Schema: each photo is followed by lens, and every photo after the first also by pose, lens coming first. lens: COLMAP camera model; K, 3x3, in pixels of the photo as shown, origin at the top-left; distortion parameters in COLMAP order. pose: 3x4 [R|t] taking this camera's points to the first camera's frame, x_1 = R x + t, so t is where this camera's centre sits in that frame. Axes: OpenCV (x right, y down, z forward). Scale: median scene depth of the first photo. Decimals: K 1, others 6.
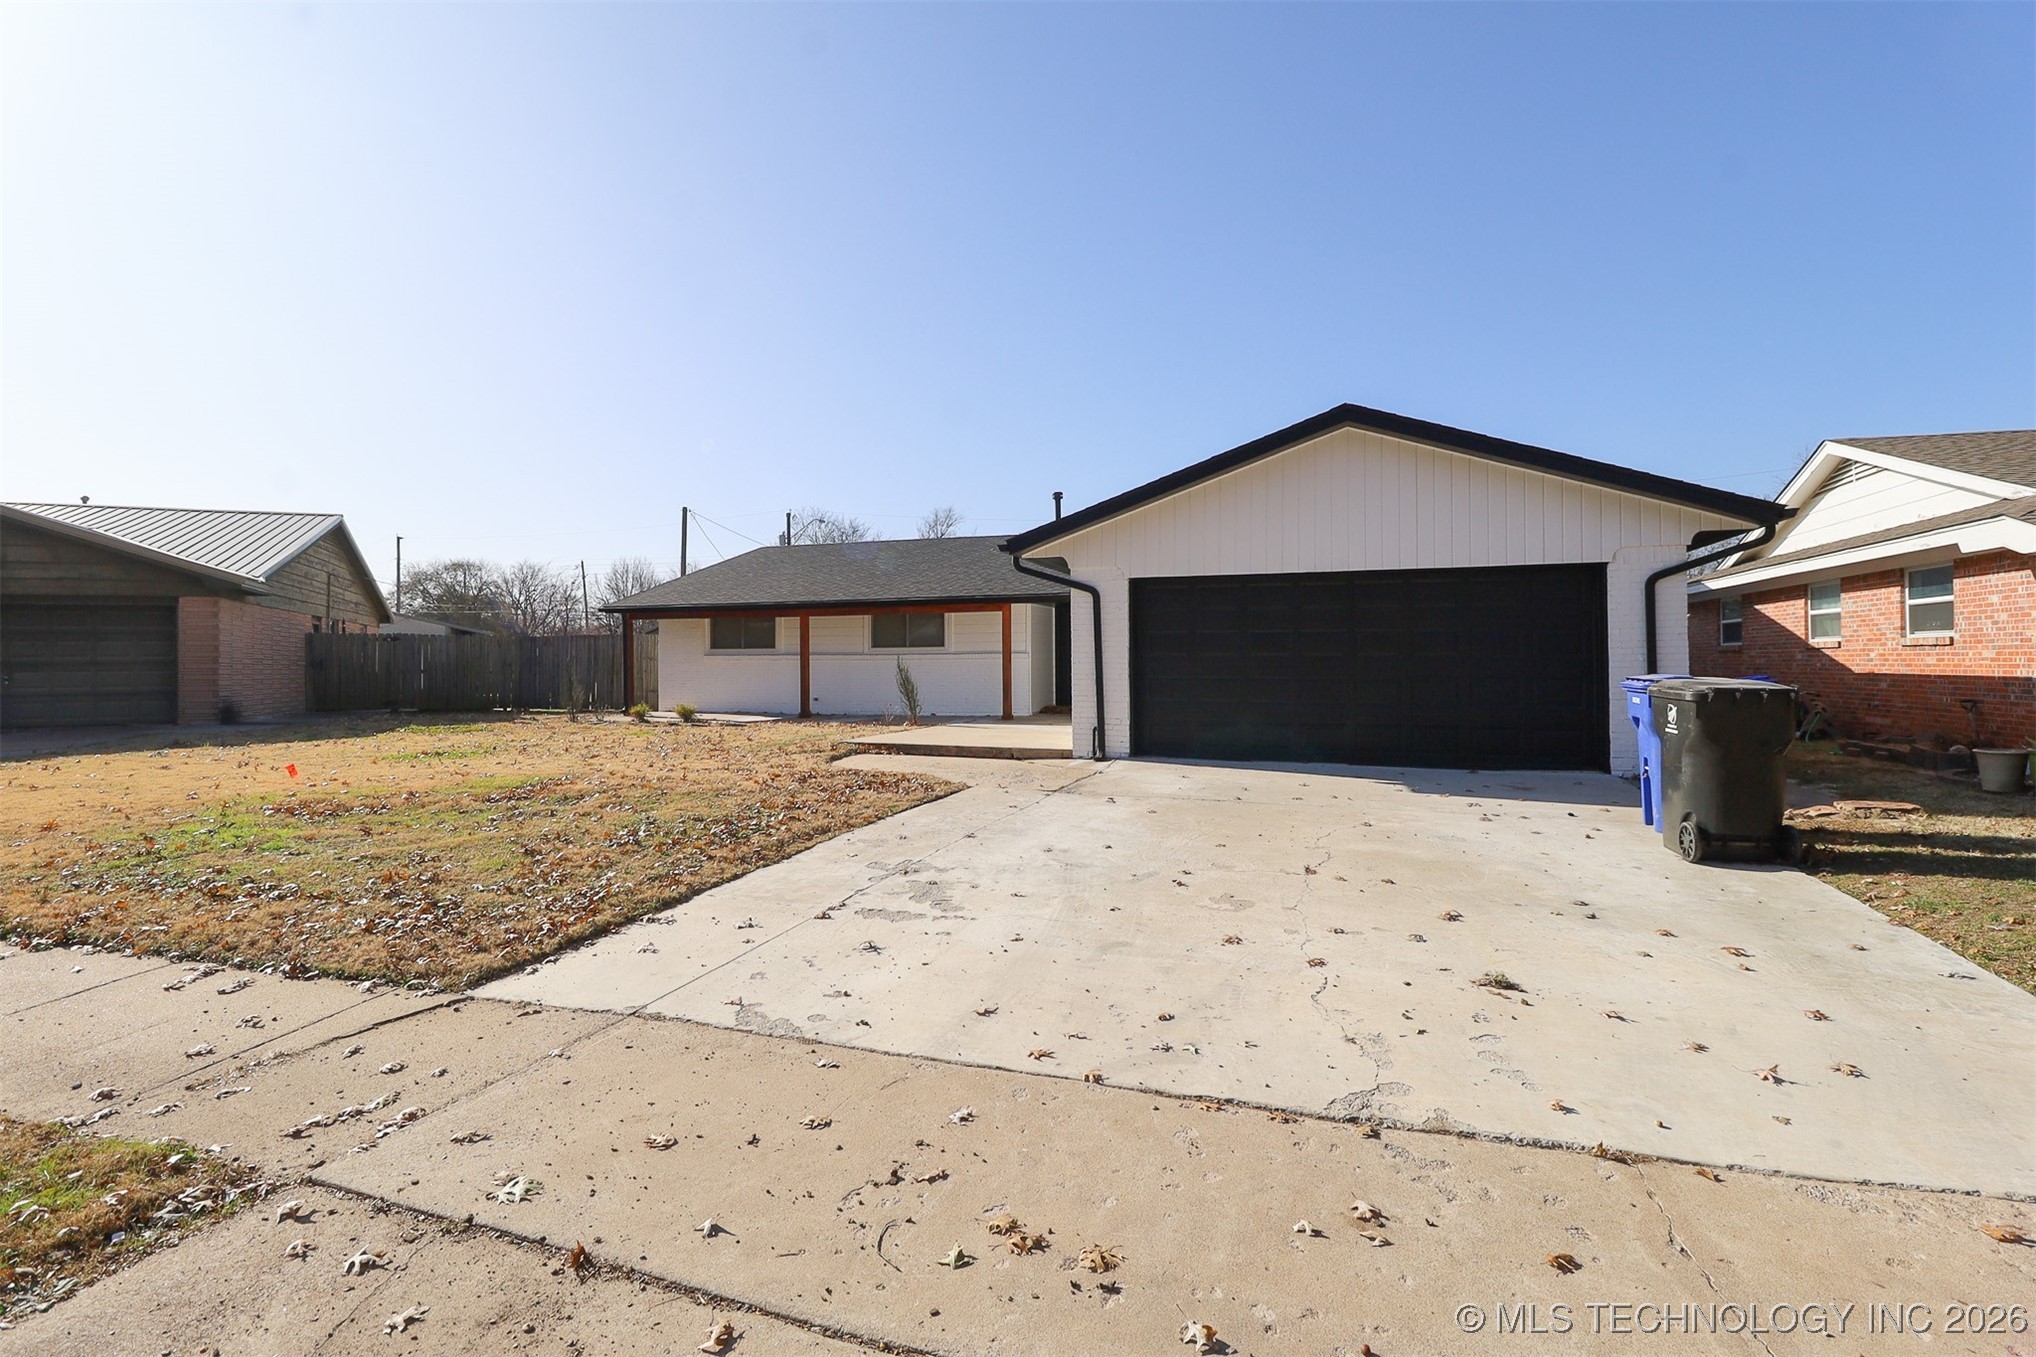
lens RADIAL K [[946.3, 0, 1031.8], [0, 946.3, 648.8], [0, 0, 1]] dist [-0.000603, -0.011752]
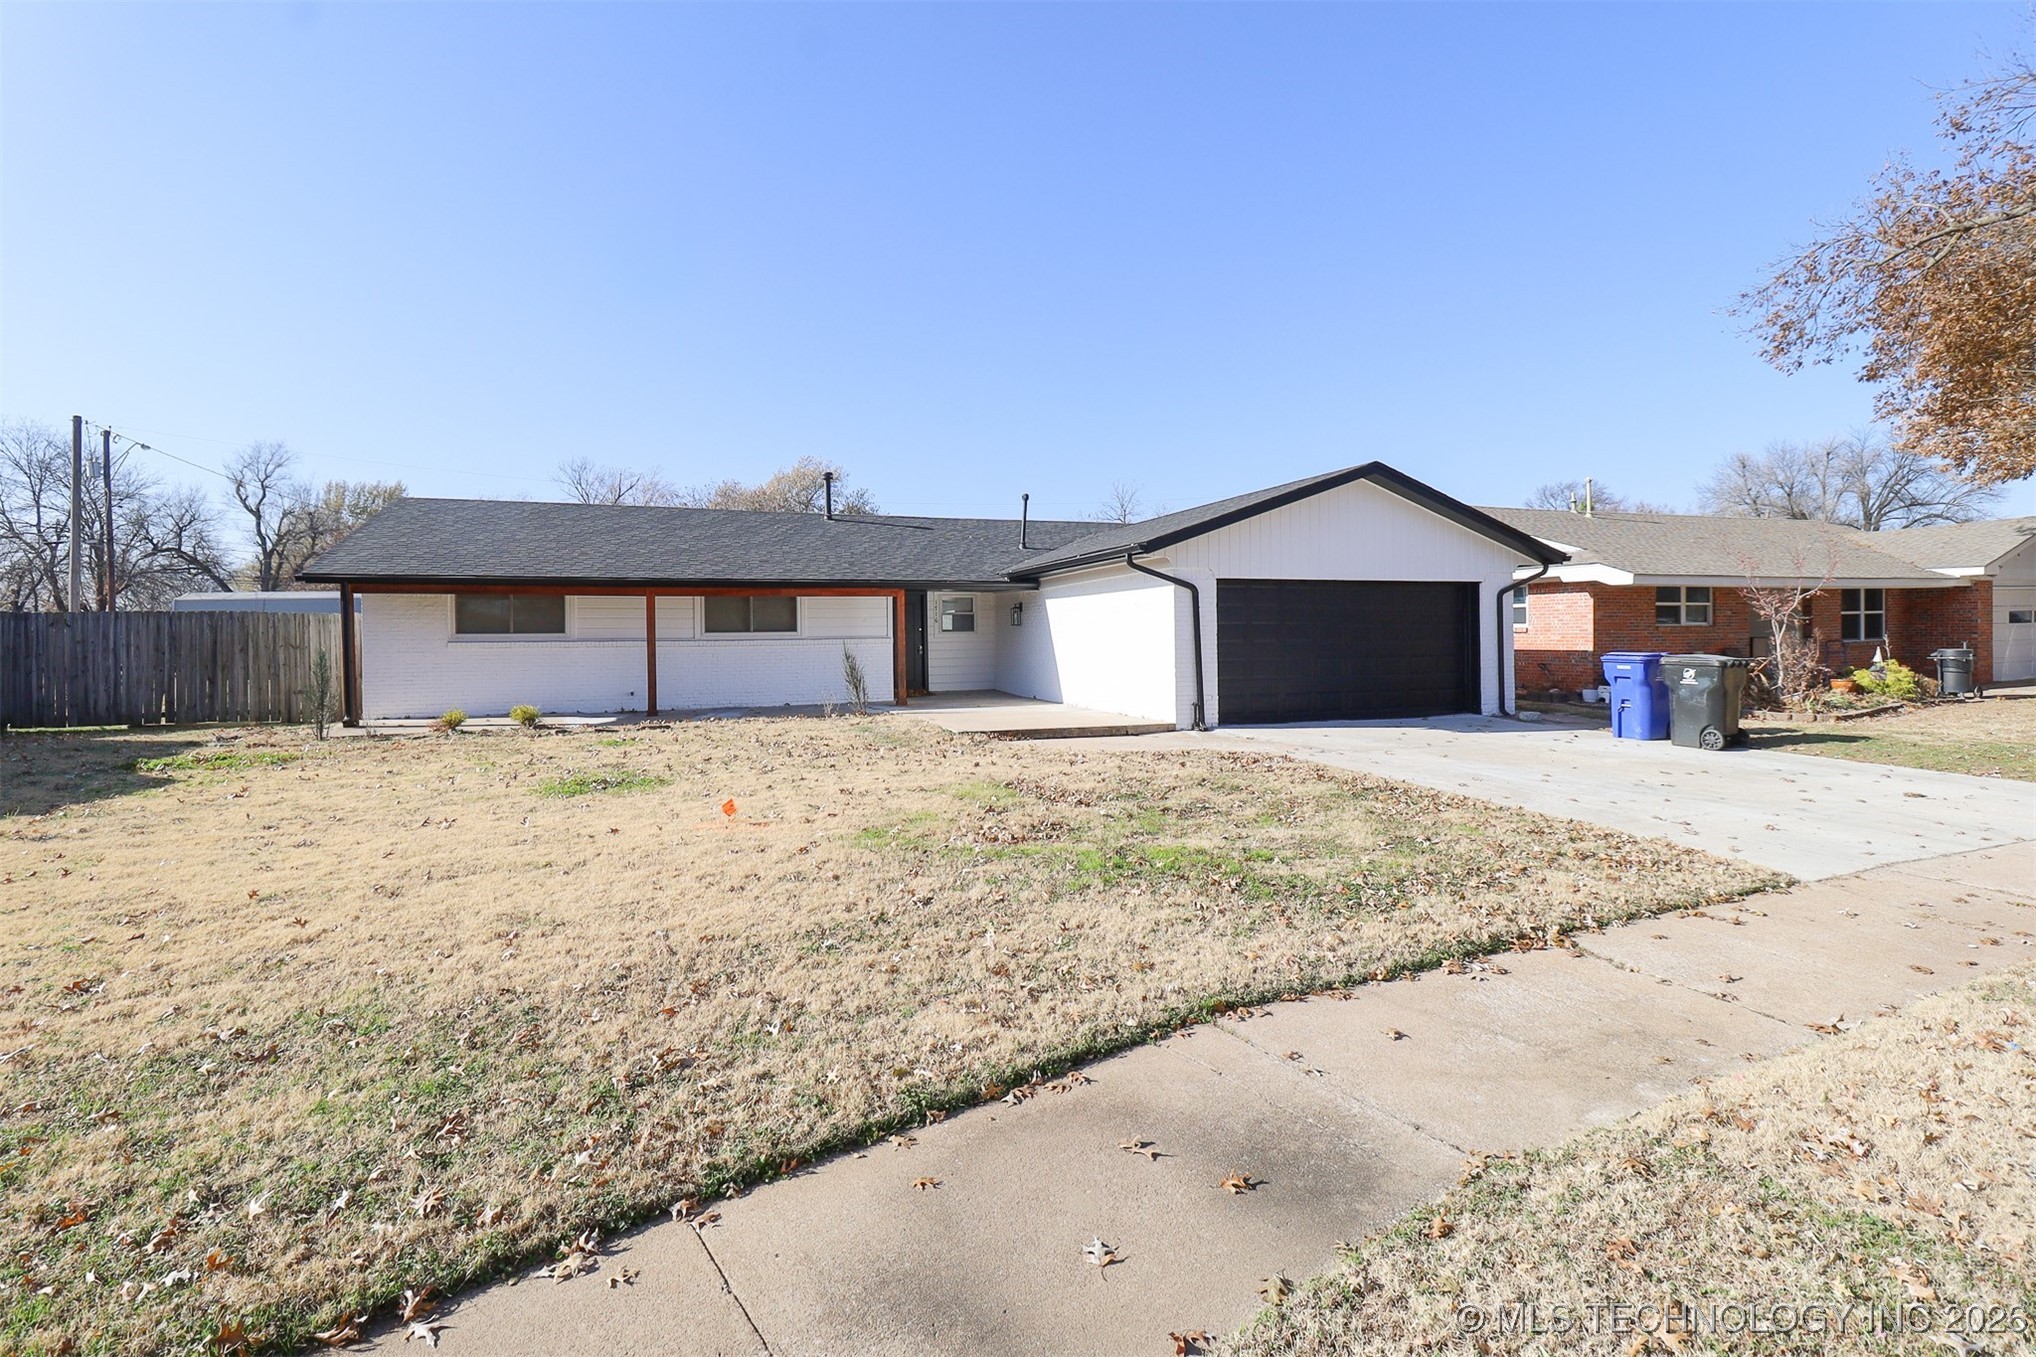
lens RADIAL K [[946.3, 0, 1031.8], [0, 946.3, 648.8], [0, 0, 1]] dist [-0.000603, -0.011752]
pose [[0.770507, -0.013546, 0.637287, -0.540344], [-0.002510, 0.999702, 0.024284, -0.008611], [-0.637426, -0.020311, 0.770243, 0.137323]]
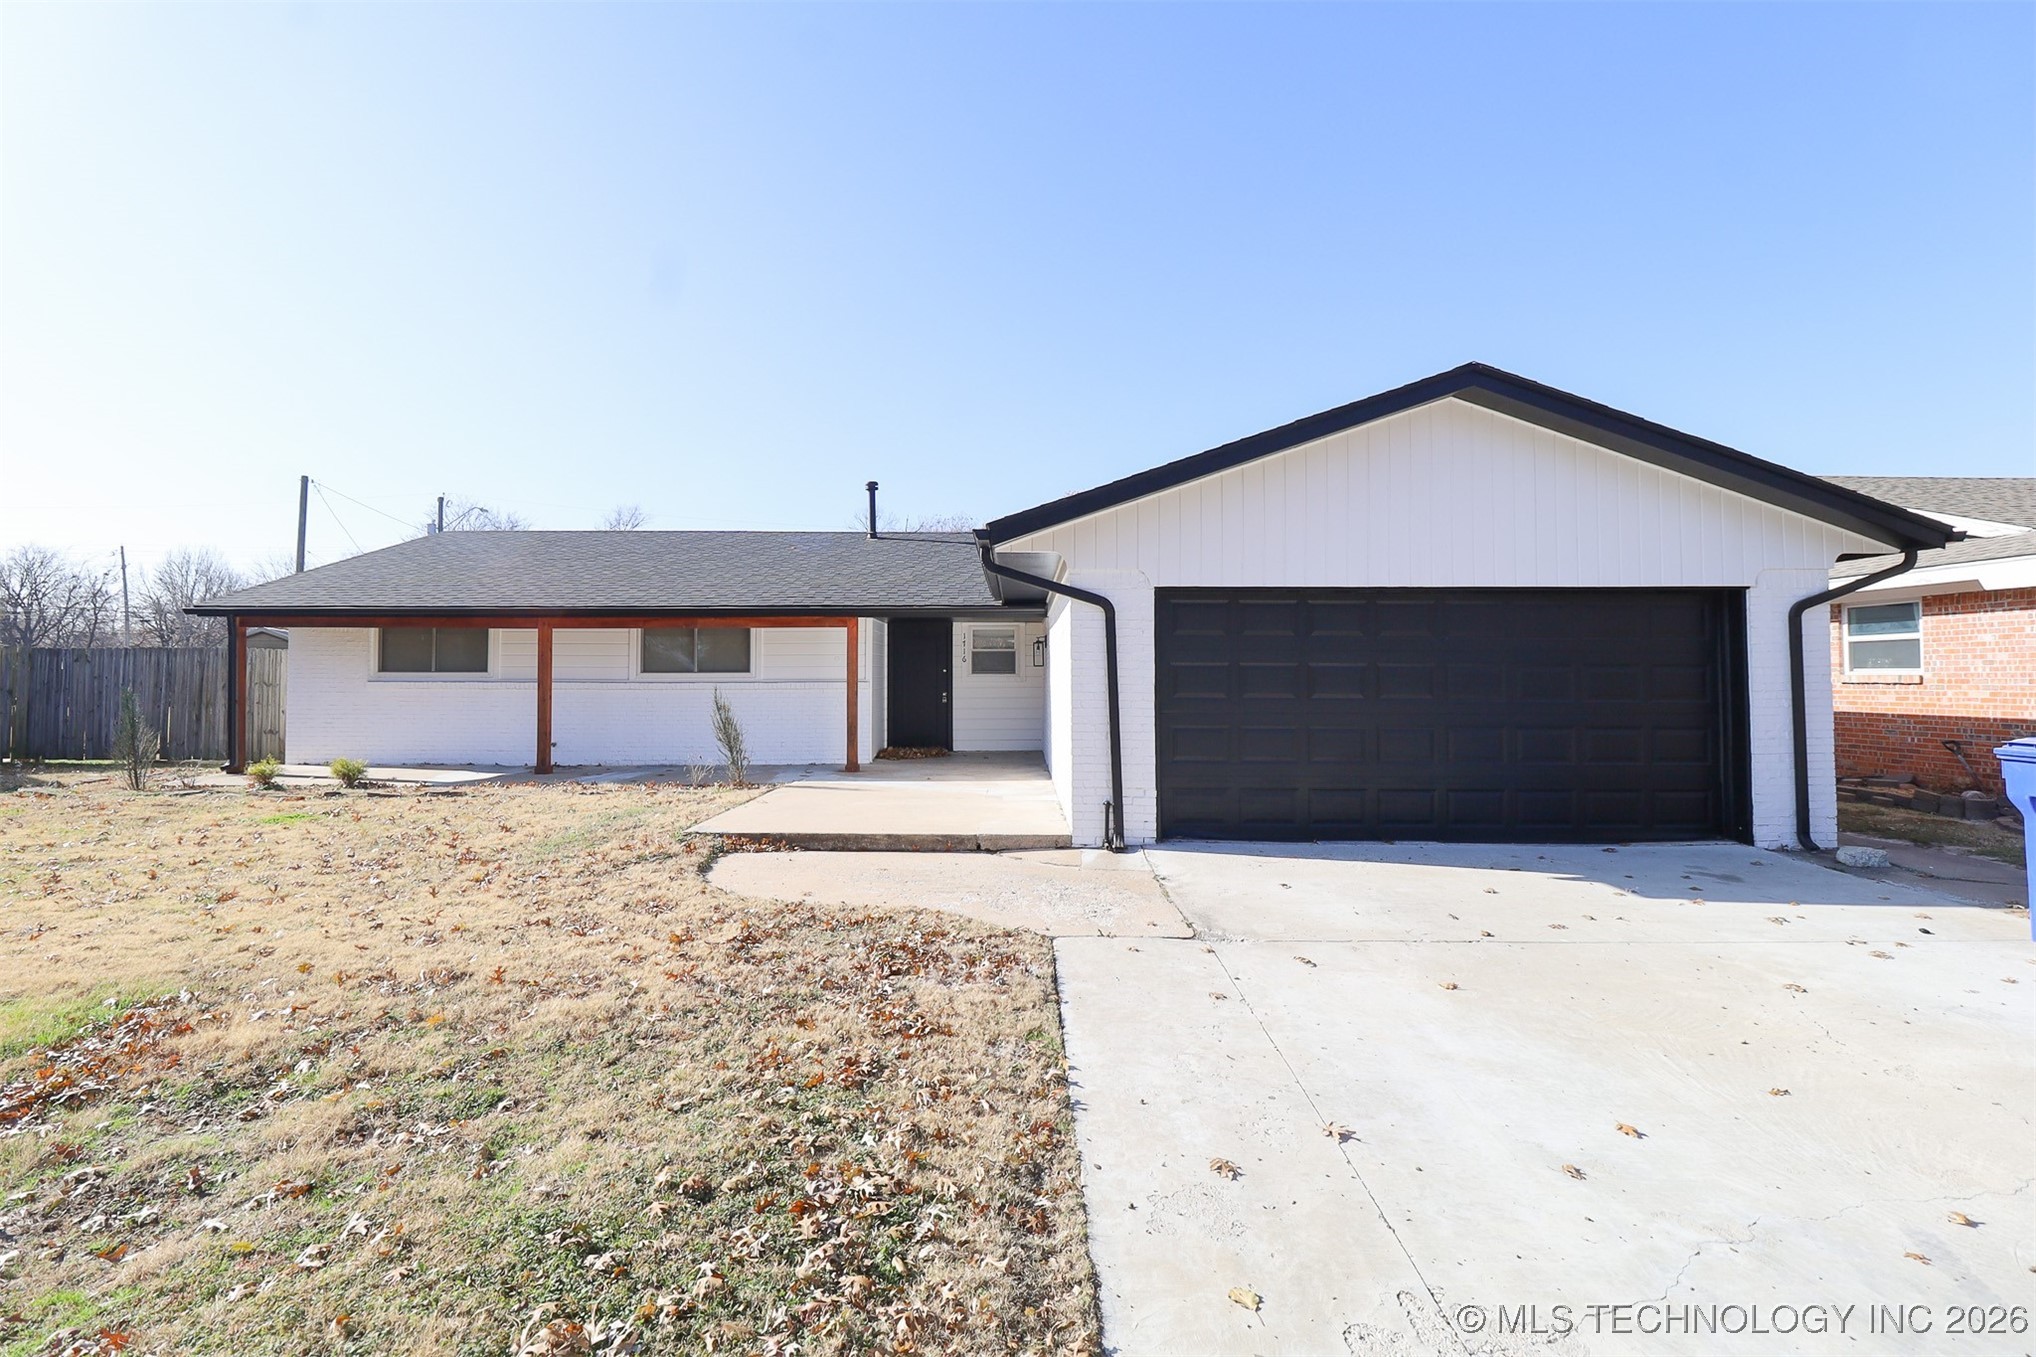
lens RADIAL K [[946.3, 0, 1031.8], [0, 946.3, 648.8], [0, 0, 1]] dist [-0.000603, -0.011752]
pose [[0.945582, 0.012951, 0.325126, -0.134290], [-0.007809, 0.999823, -0.017116, -0.010261], [-0.325291, 0.013646, 0.945516, 0.232215]]
